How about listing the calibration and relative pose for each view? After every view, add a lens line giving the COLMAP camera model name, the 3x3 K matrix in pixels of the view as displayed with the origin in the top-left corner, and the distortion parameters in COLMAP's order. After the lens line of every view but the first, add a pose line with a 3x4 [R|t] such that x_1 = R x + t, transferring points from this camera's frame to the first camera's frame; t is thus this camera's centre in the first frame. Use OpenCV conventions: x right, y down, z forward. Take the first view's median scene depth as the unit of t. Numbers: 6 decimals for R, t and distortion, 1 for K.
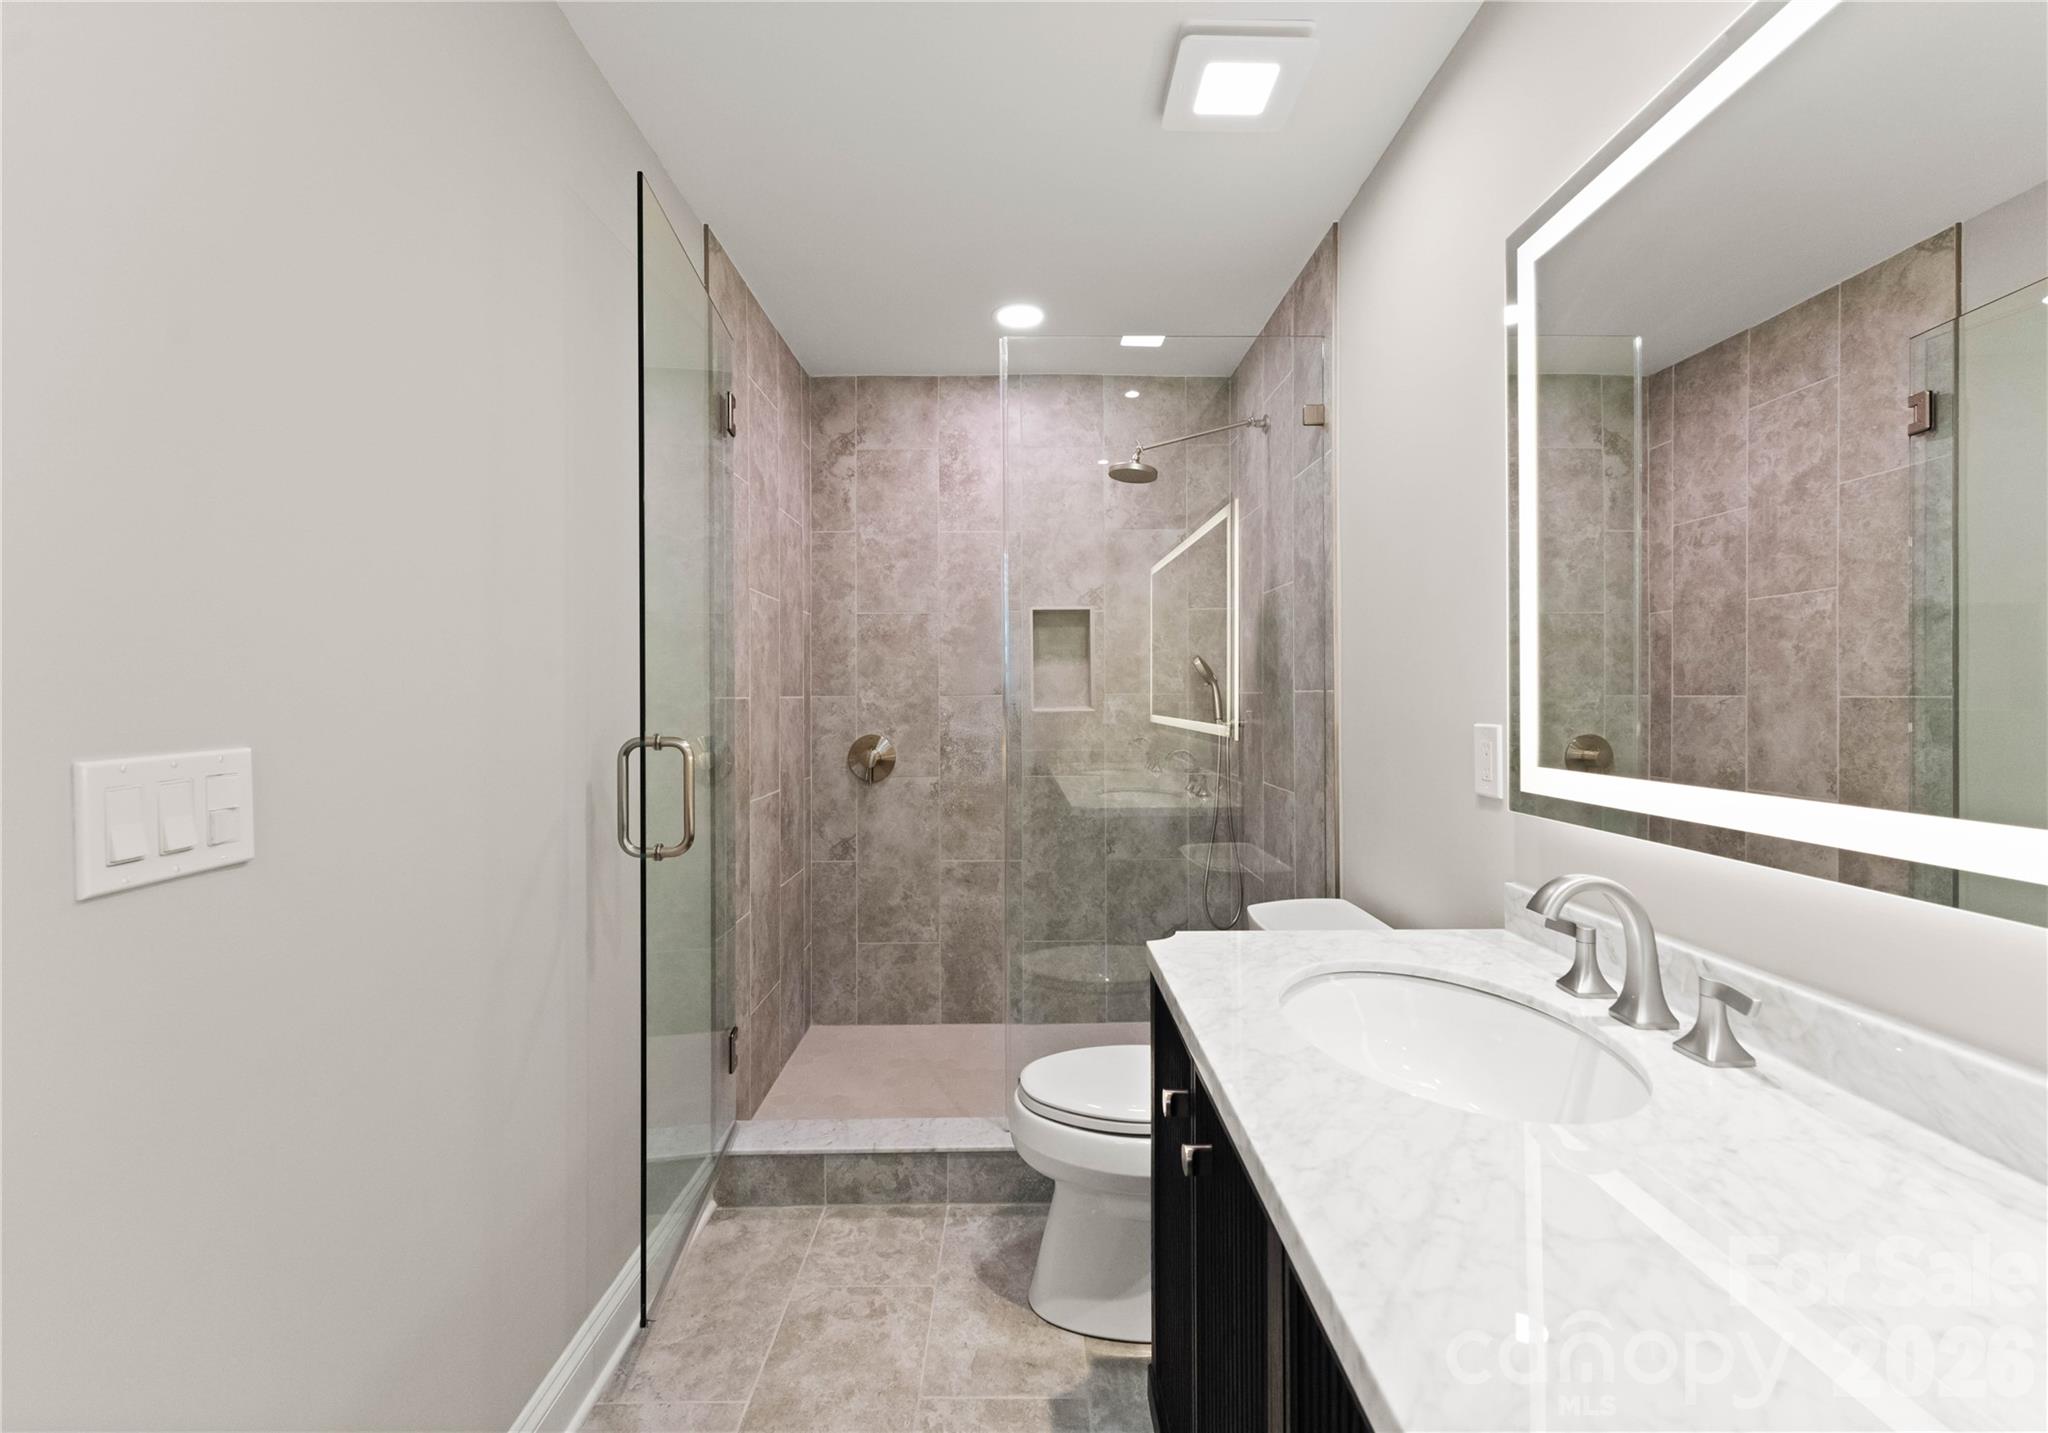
lens RADIAL K [[865.4, 0, 1031.7], [0, 865.4, 696.8], [0, 0, 1]] dist [0.001860, -0.000371]
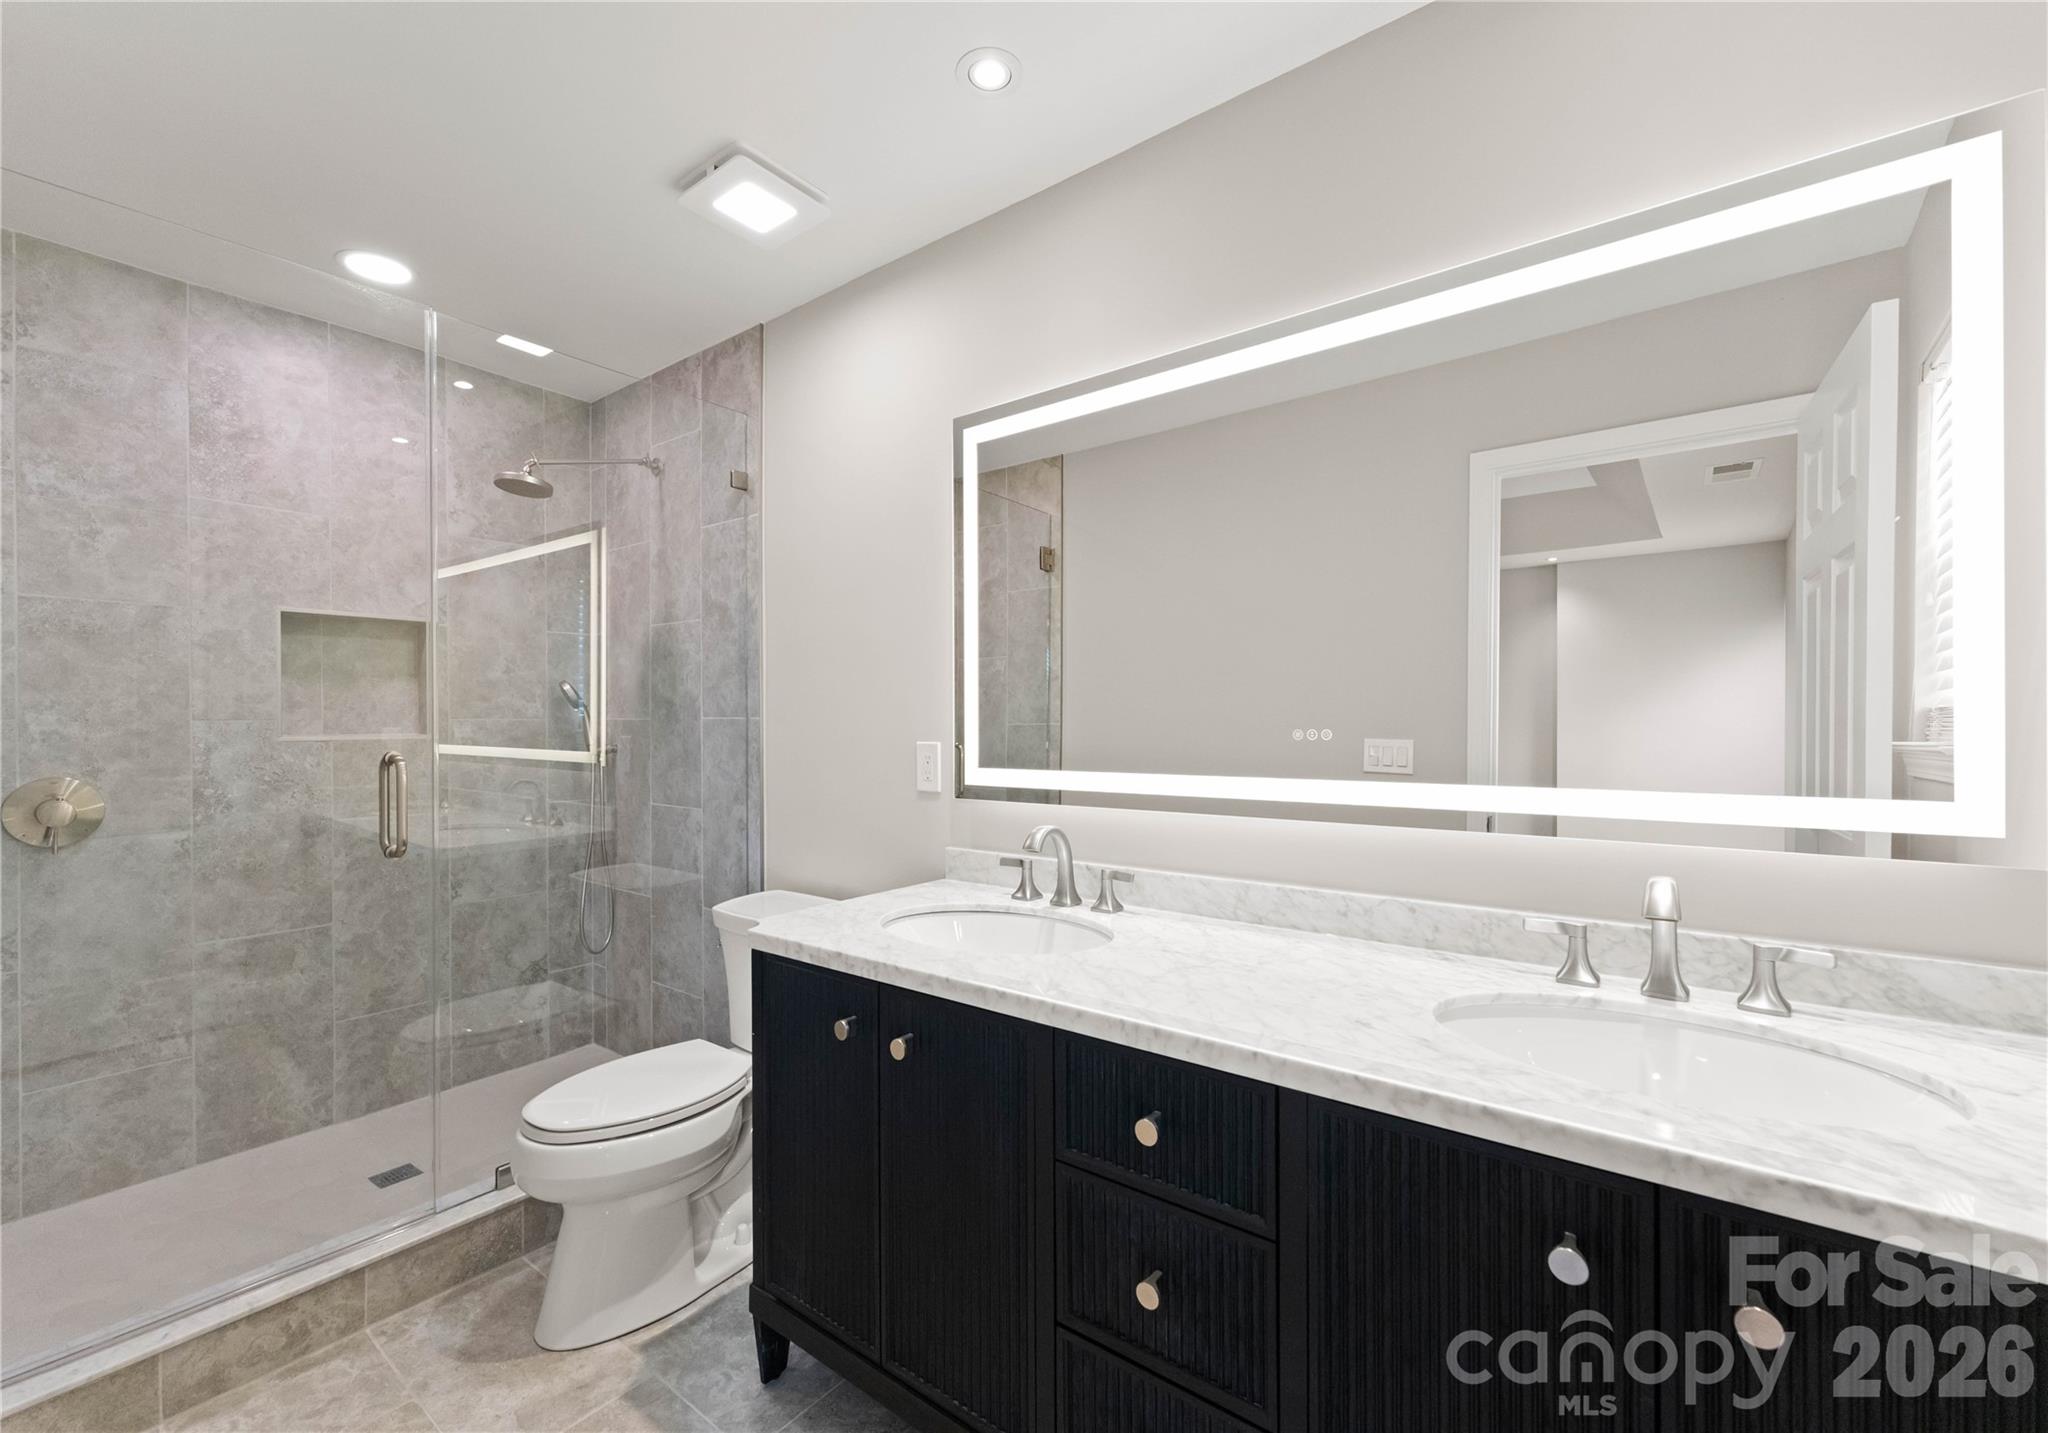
lens RADIAL K [[859.2, 0, 1027.5], [0, 859.2, 730.3], [0, 0, 1]] dist [0.002401, 0.000196]
pose [[0.610654, -0.004147, 0.791887, -0.257102], [-0.002000, 0.999975, 0.006780, 0.000827], [-0.791895, -0.005724, 0.610630, -0.008063]]
